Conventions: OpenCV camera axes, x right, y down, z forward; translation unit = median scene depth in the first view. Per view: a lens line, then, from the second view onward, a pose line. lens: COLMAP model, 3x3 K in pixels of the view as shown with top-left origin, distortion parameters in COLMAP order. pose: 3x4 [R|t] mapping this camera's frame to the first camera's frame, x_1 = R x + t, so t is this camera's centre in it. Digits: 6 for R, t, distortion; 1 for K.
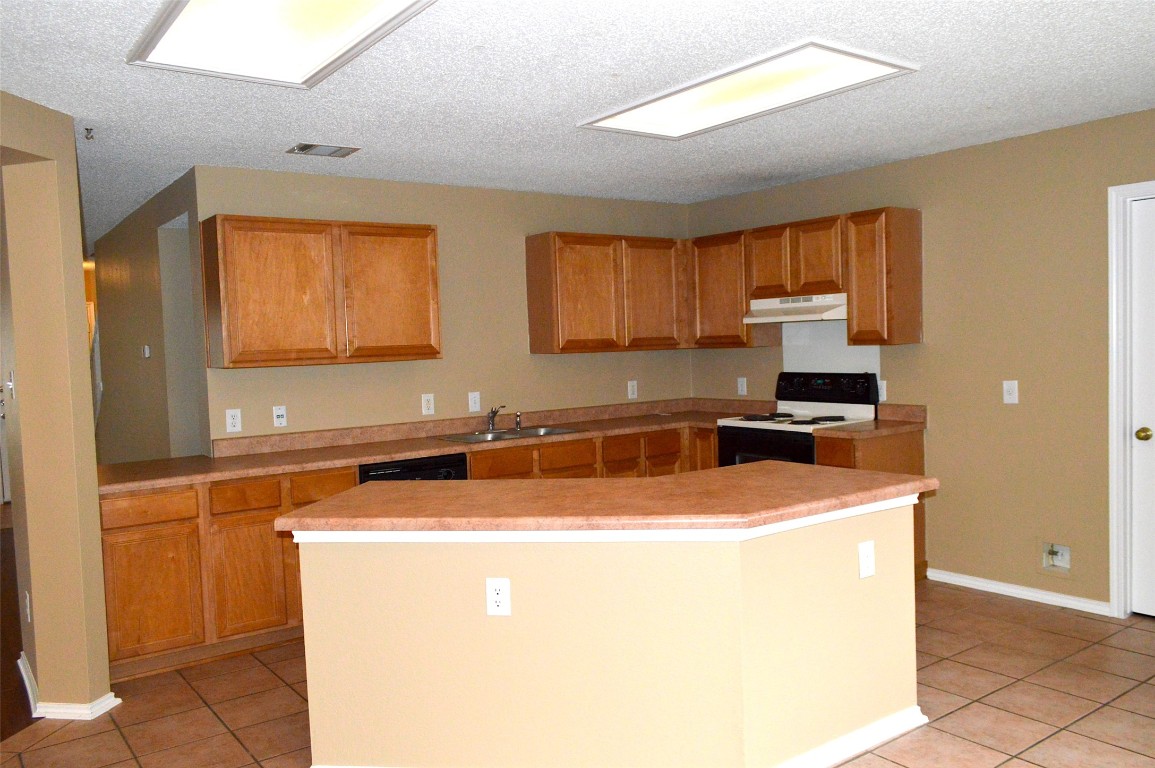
lens RADIAL K [[911.1, 0, 577.5], [0, 911.1, 384.0], [0, 0, 1]] dist [-0.009998, -0.008712]
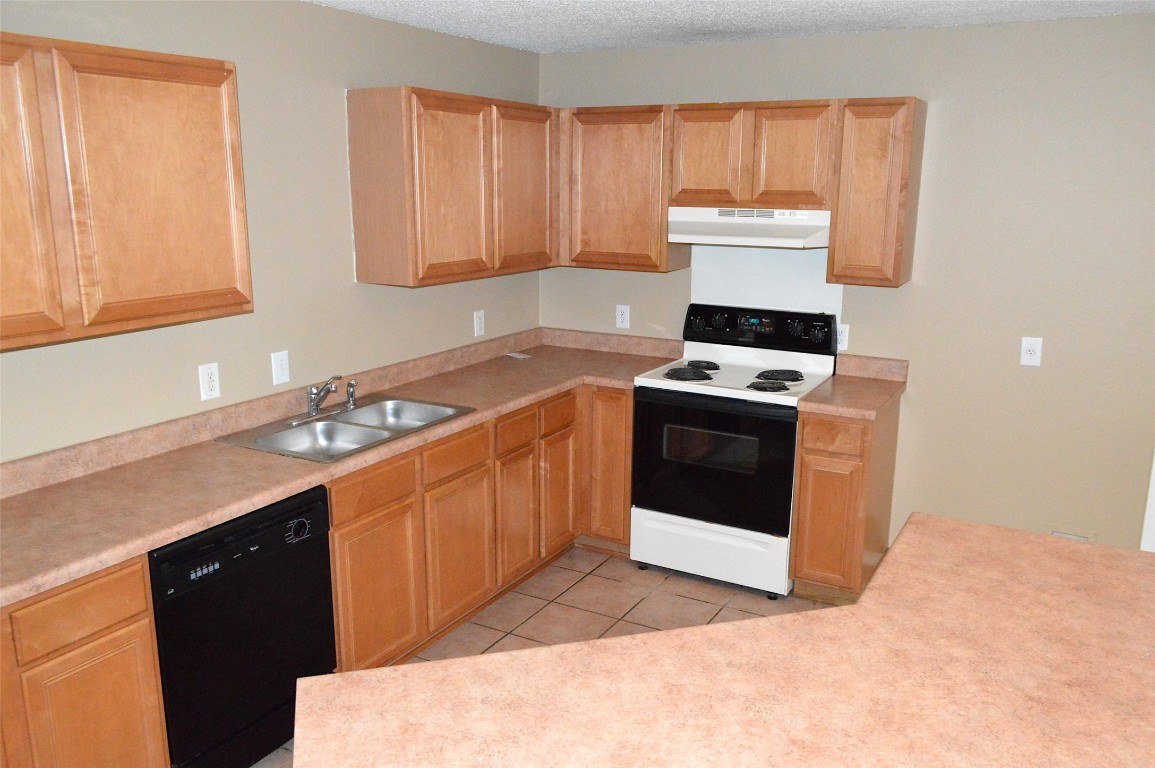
lens RADIAL K [[911.1, 0, 577.5], [0, 911.1, 384.0], [0, 0, 1]] dist [-0.009998, -0.008712]
pose [[0.911342, -0.049825, 0.408623, -0.185187], [-0.019411, 0.986342, 0.163561, -0.074121], [-0.411192, -0.156992, 0.897928, 0.382711]]
